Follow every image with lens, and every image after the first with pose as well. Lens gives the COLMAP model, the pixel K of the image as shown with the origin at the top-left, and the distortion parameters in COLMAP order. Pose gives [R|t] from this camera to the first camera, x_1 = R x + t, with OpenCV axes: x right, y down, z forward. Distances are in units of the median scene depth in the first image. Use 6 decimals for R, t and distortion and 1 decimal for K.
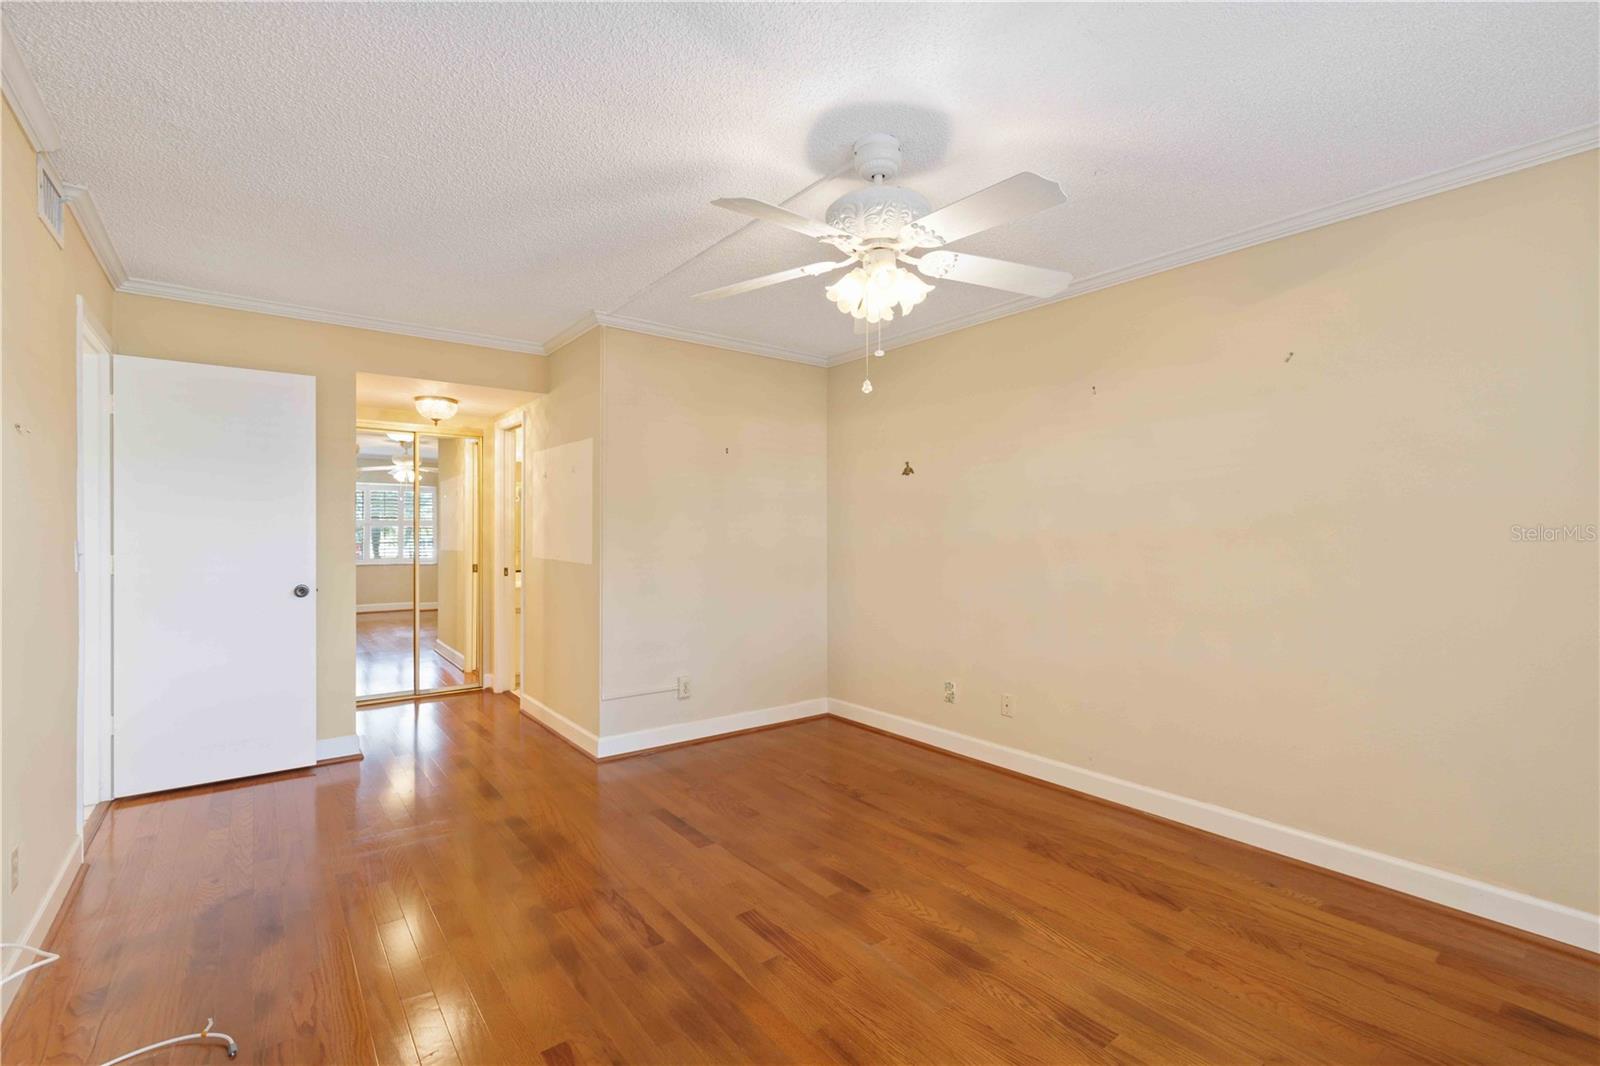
lens RADIAL K [[699.2, 0, 797.3], [0, 699.2, 532.5], [0, 0, 1]] dist [0.003637, -0.000711]
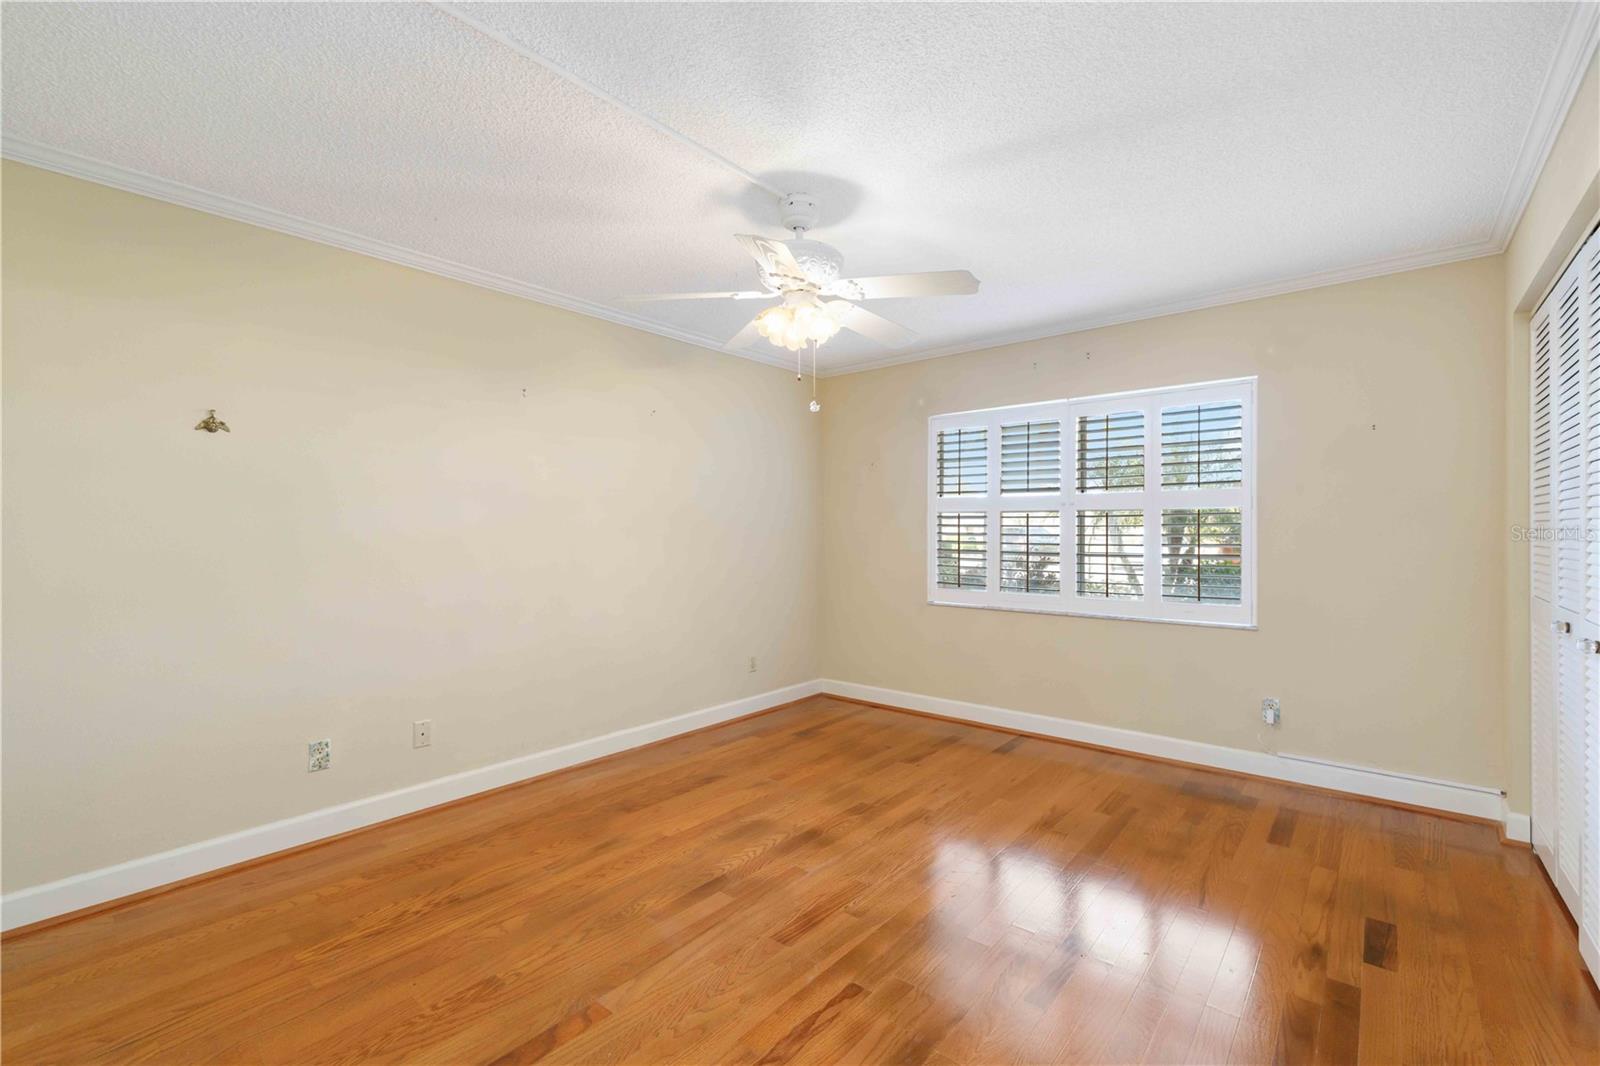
lens RADIAL K [[699.2, 0, 796.3], [0, 699.2, 535.2], [0, 0, 1]] dist [0.003637, -0.000711]
pose [[-0.205203, -0.008297, 0.978684, -0.838041], [0.001547, 0.999960, 0.008802, 0.002150], [-0.978718, 0.003320, -0.205182, 1.001791]]
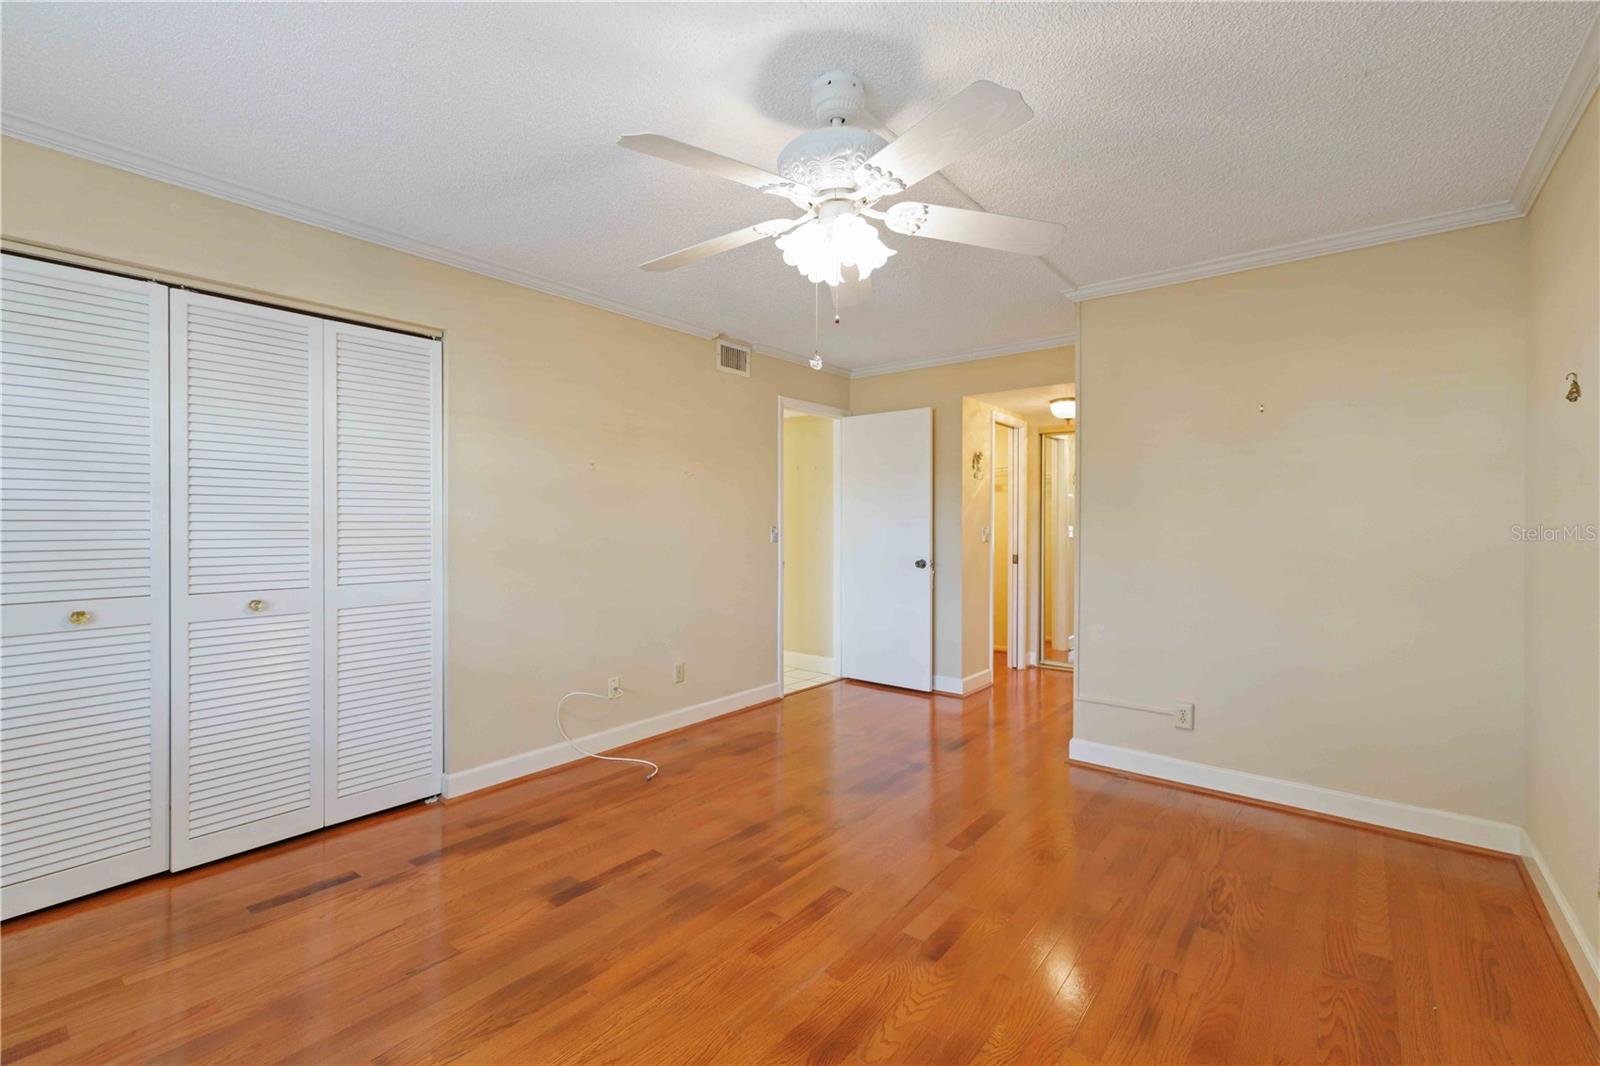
lens RADIAL K [[699.2, 0, 804.5], [0, 699.2, 524.0], [0, 0, 1]] dist [0.003637, -0.000711]
pose [[0.242682, 0.003957, -0.970098, 0.778889], [-0.002940, 0.999990, 0.003343, 0.002744], [0.970101, 0.002041, 0.242691, 0.597006]]
